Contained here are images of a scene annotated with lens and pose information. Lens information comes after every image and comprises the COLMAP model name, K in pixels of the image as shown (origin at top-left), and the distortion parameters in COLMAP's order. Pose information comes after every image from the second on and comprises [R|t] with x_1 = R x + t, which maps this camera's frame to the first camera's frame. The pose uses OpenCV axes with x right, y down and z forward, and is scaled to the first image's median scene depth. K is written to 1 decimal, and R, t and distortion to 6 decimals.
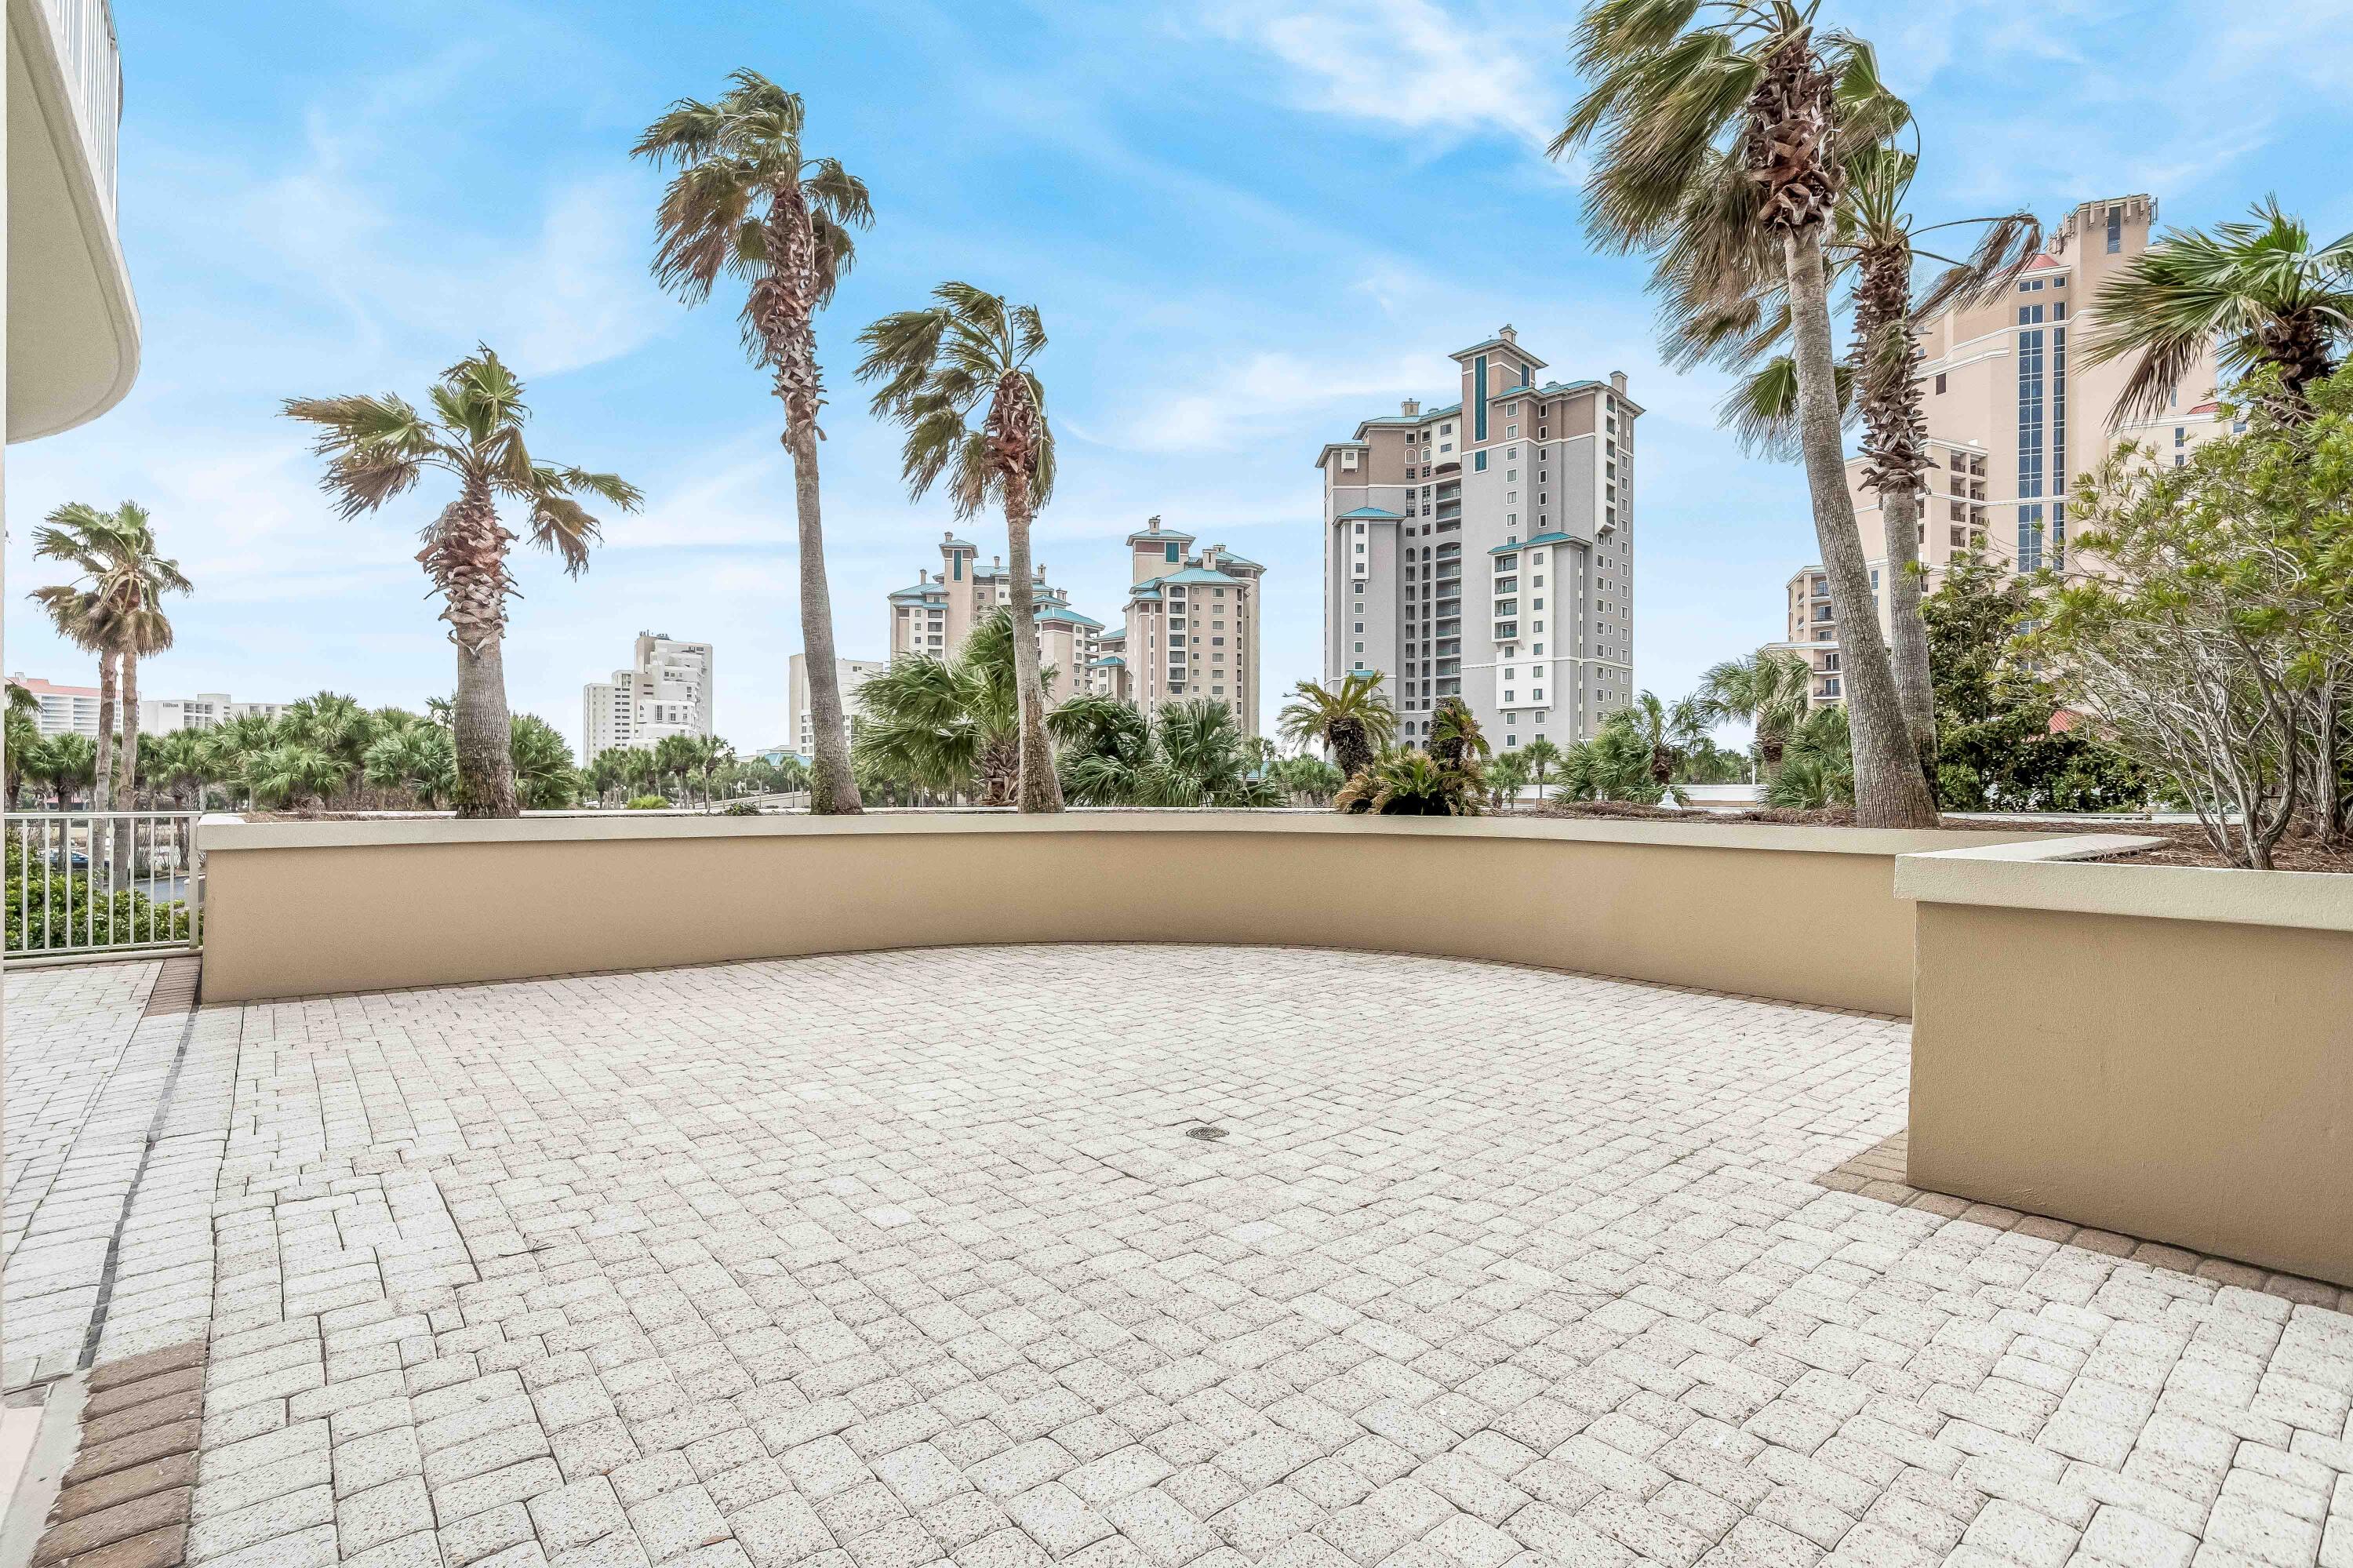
lens RADIAL K [[1102.0, 0, 1173.4], [0, 1102.0, 768.8], [0, 0, 1]] dist [-0.007814, -0.001494]
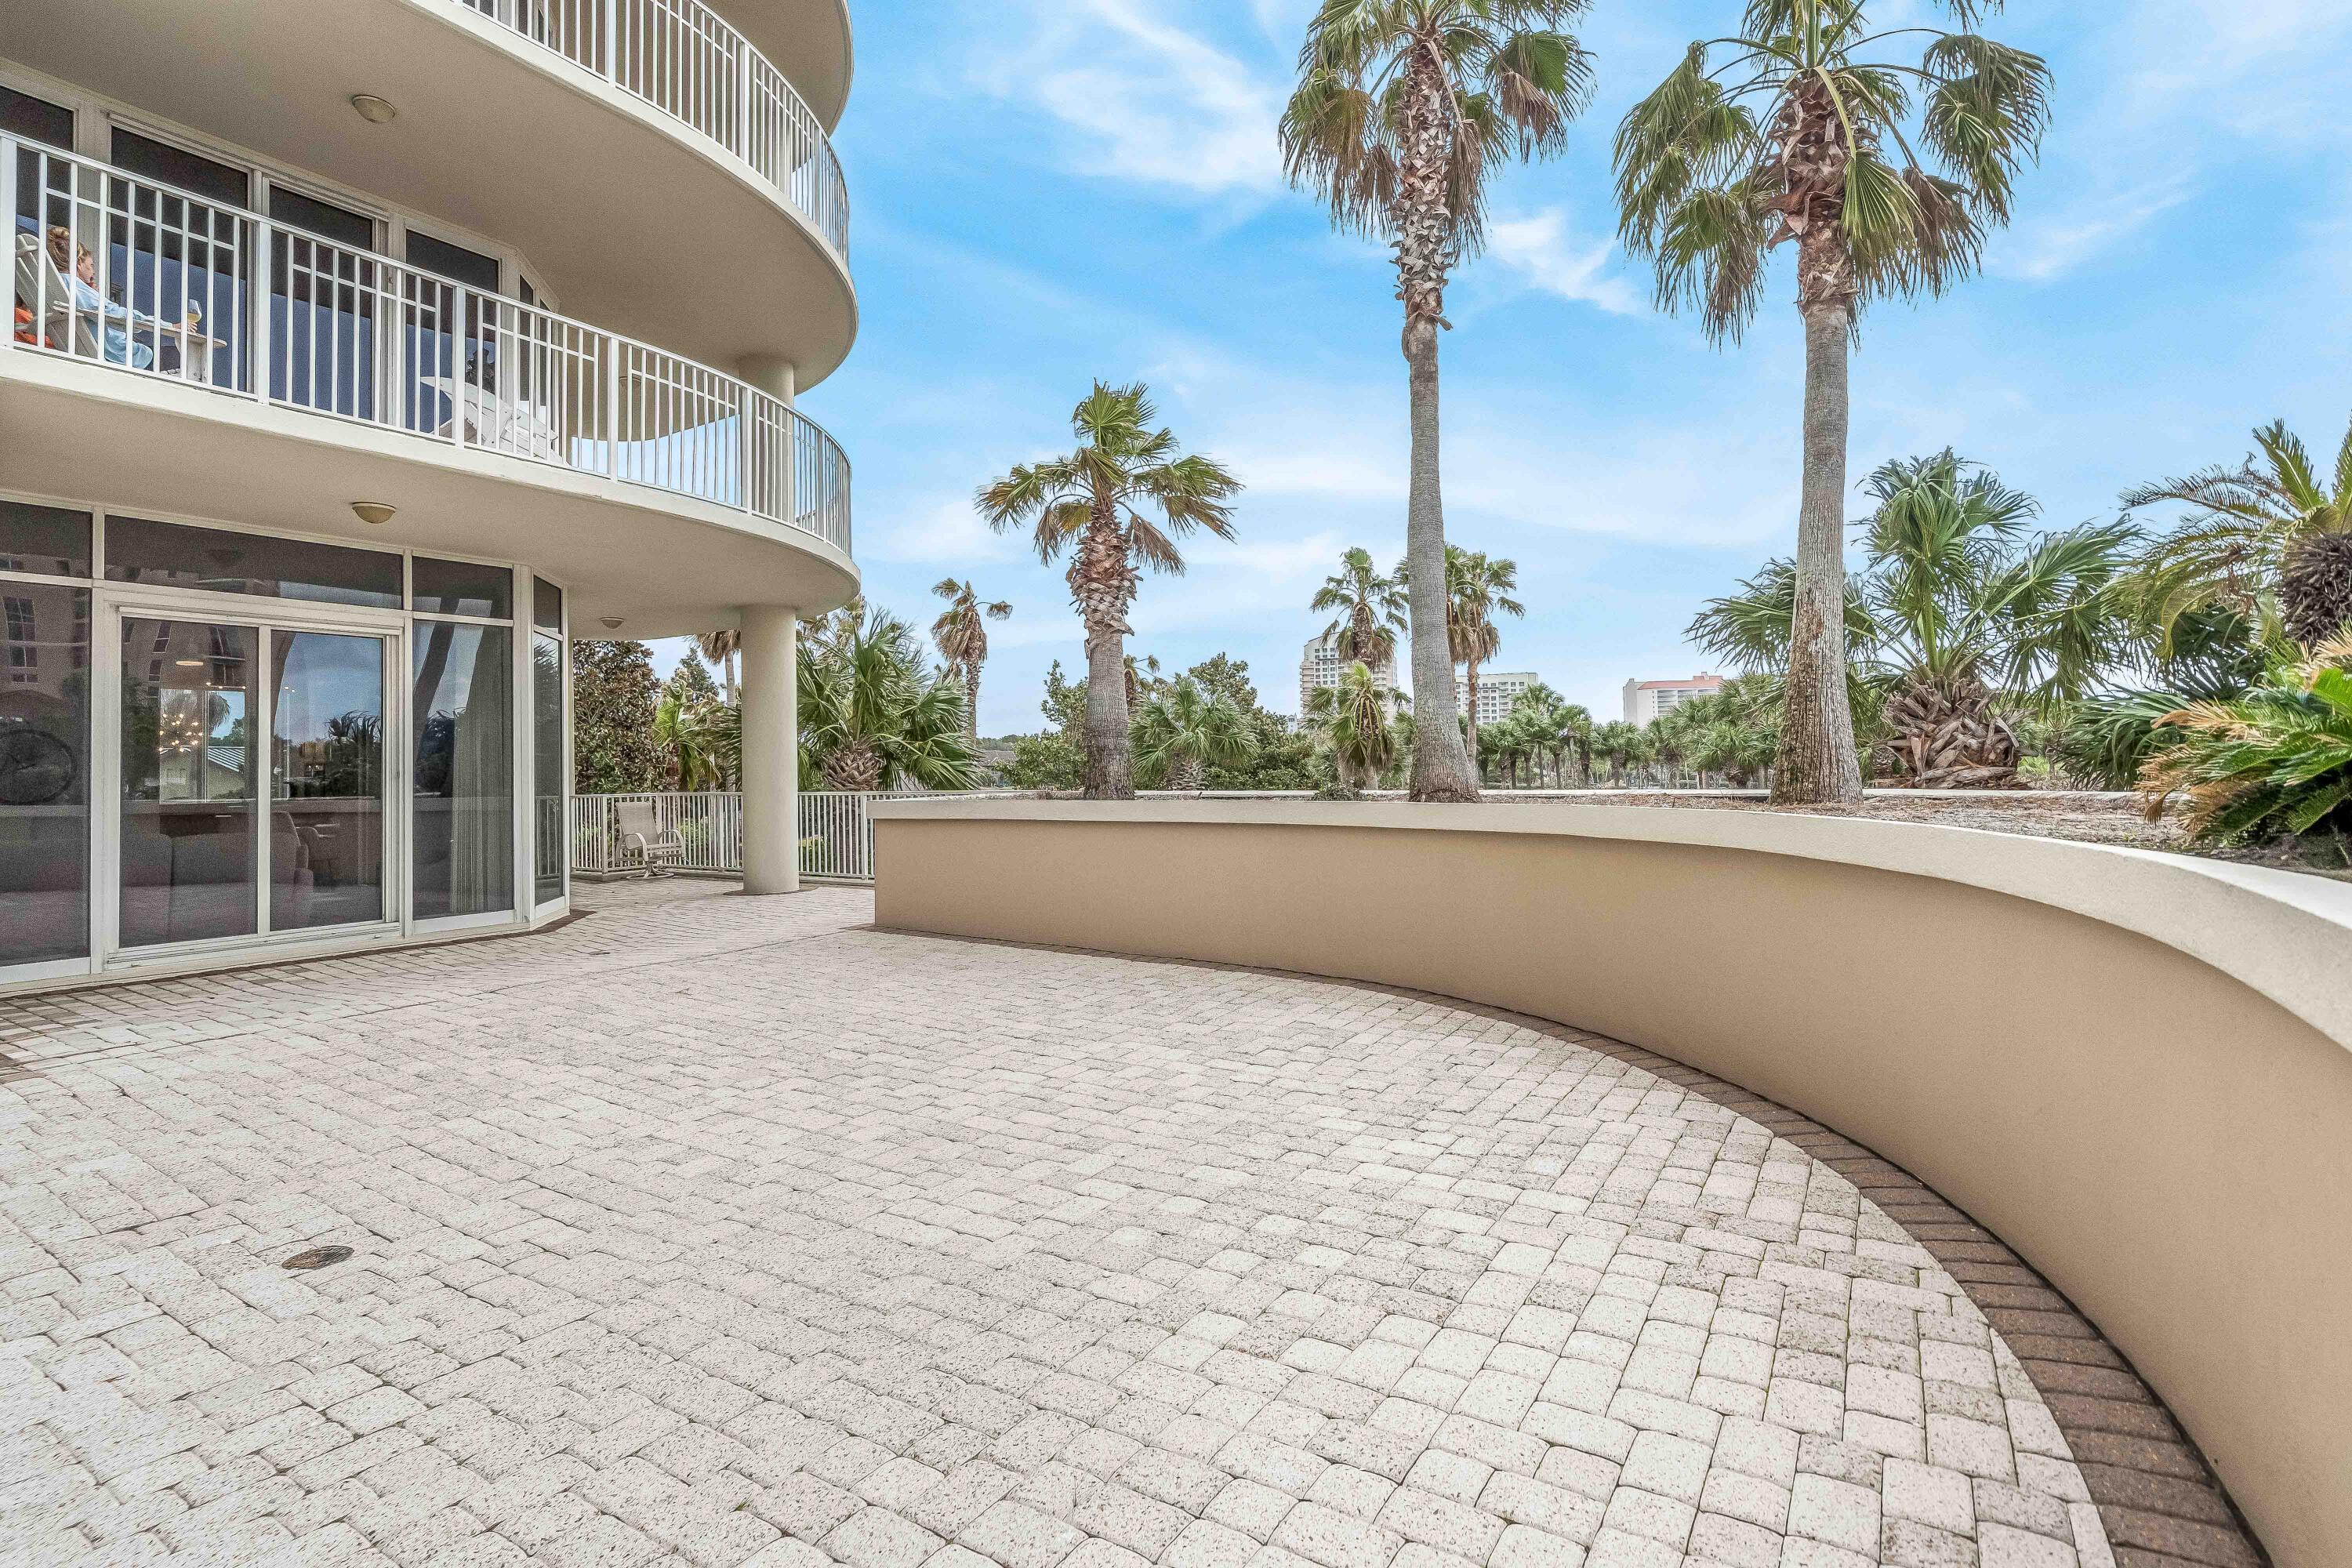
lens RADIAL K [[1101.5, 0, 1203.4], [0, 1101.5, 765.8], [0, 0, 1]] dist [-0.007814, -0.001494]
pose [[0.330428, -0.005808, -0.943813, 0.138742], [0.029327, 0.999561, 0.004116, 0.002728], [0.943376, -0.029039, 0.330453, 0.201214]]
